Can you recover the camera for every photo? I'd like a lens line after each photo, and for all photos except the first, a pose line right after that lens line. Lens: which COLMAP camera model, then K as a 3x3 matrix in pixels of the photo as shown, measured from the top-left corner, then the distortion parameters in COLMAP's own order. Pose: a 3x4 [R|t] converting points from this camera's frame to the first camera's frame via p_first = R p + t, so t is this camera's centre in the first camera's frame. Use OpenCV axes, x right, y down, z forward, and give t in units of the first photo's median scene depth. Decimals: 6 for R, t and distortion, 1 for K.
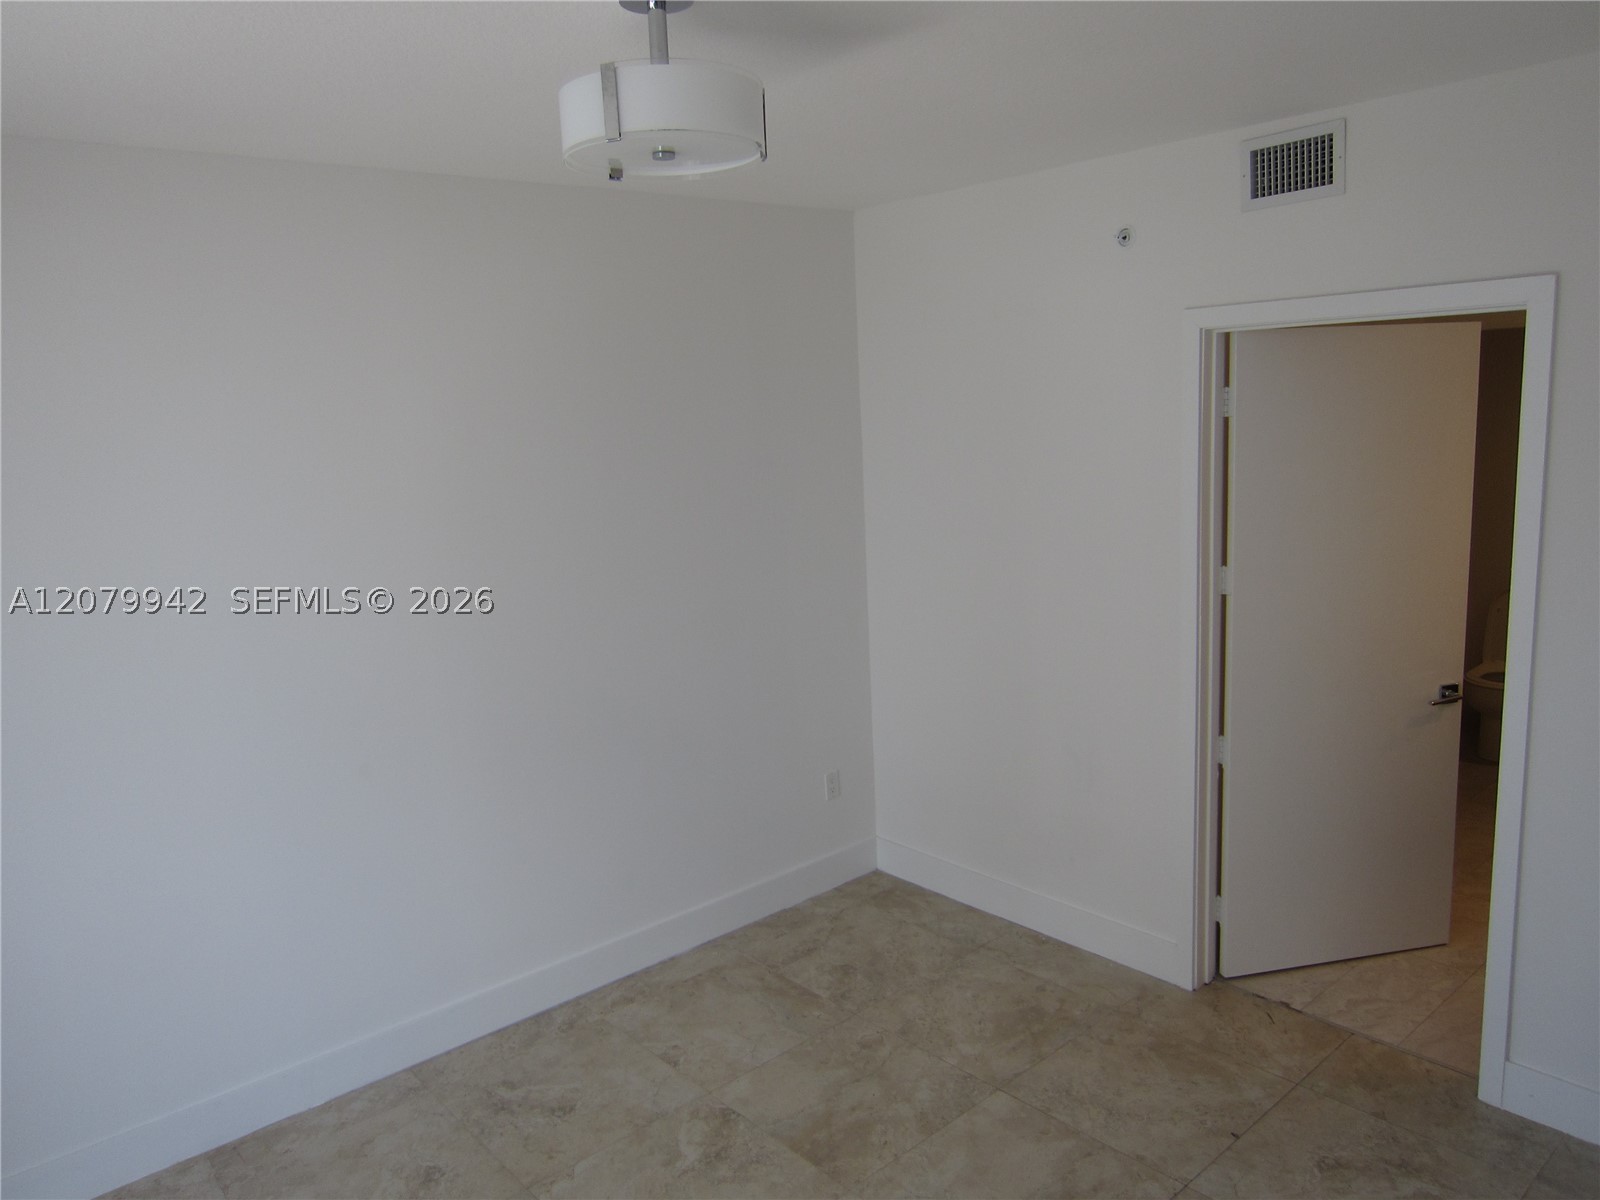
lens RADIAL K [[1143.0, 0, 800.3], [0, 1143.0, 600.8], [0, 0, 1]] dist [-0.033374, 0.016696]
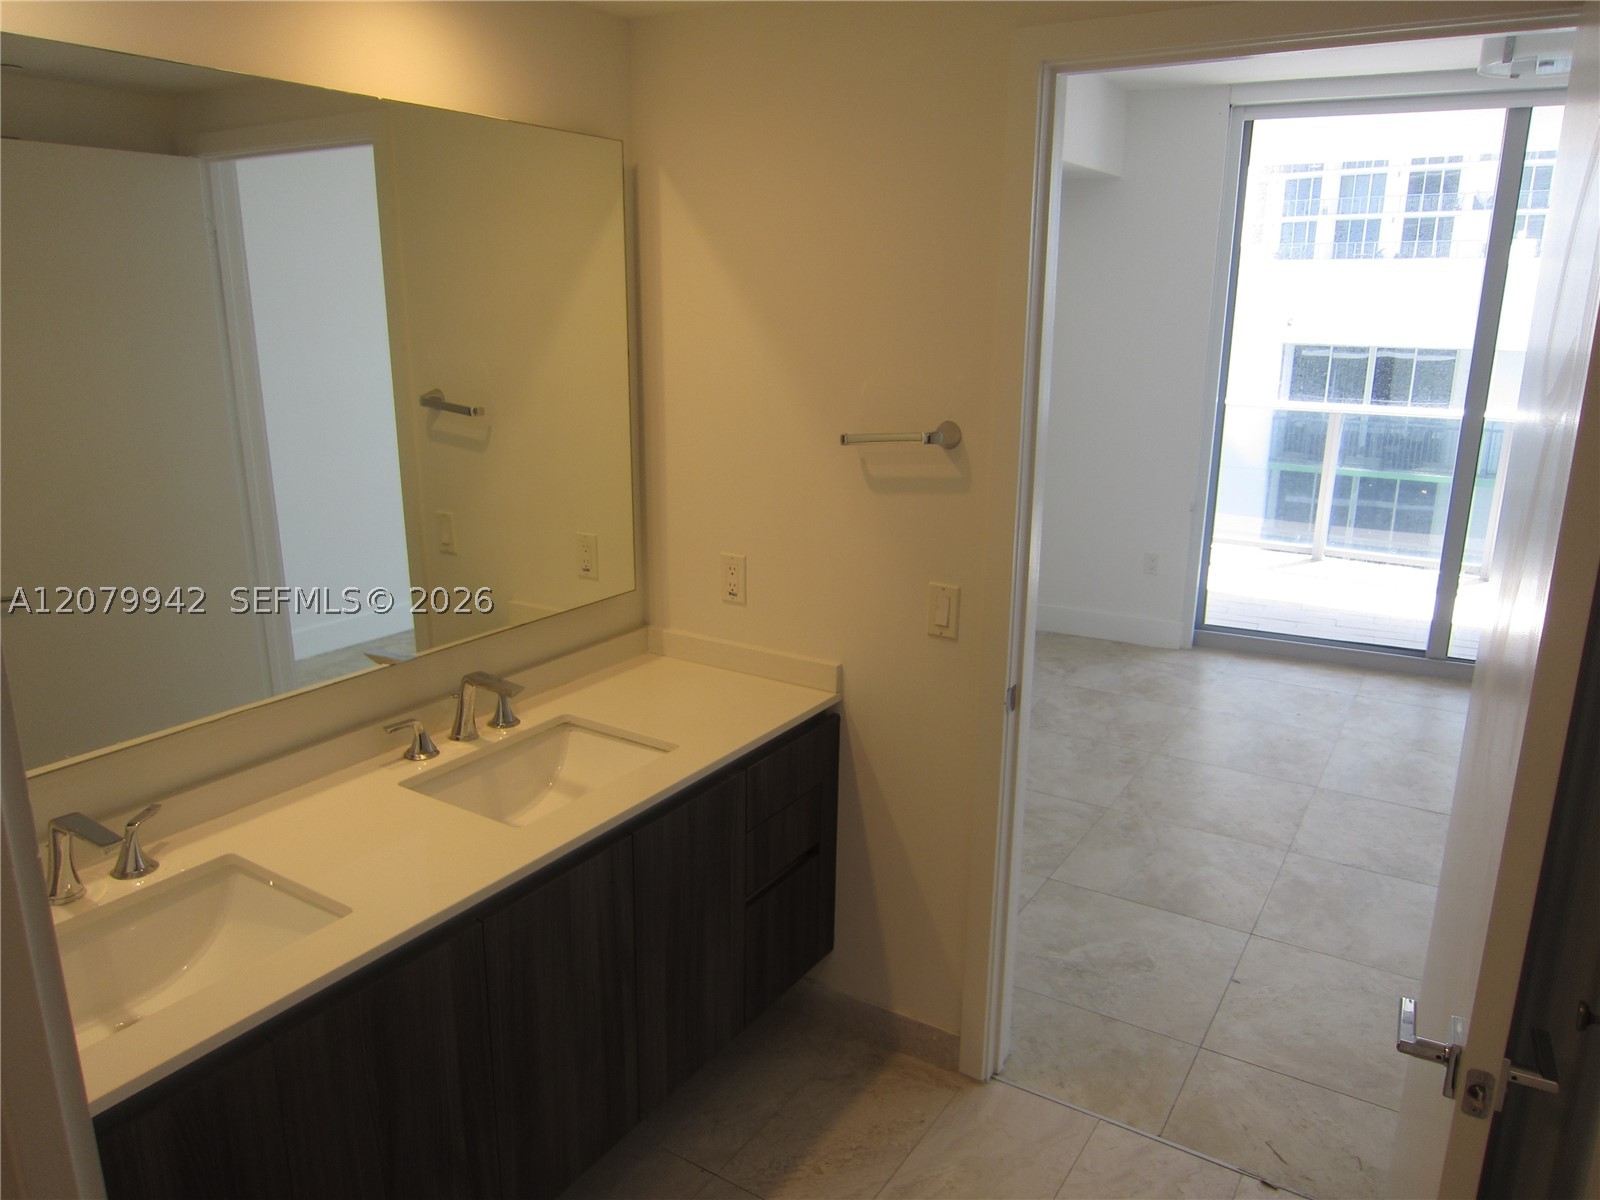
lens RADIAL K [[1143.0, 0, 799.0], [0, 1143.0, 596.2], [0, 0, 1]] dist [-0.033374, 0.016696]
pose [[-0.955587, 0.126076, -0.266379, 0.952176], [-0.004787, 0.897114, 0.441773, -0.256220], [0.294670, 0.423427, -0.856667, 1.566891]]
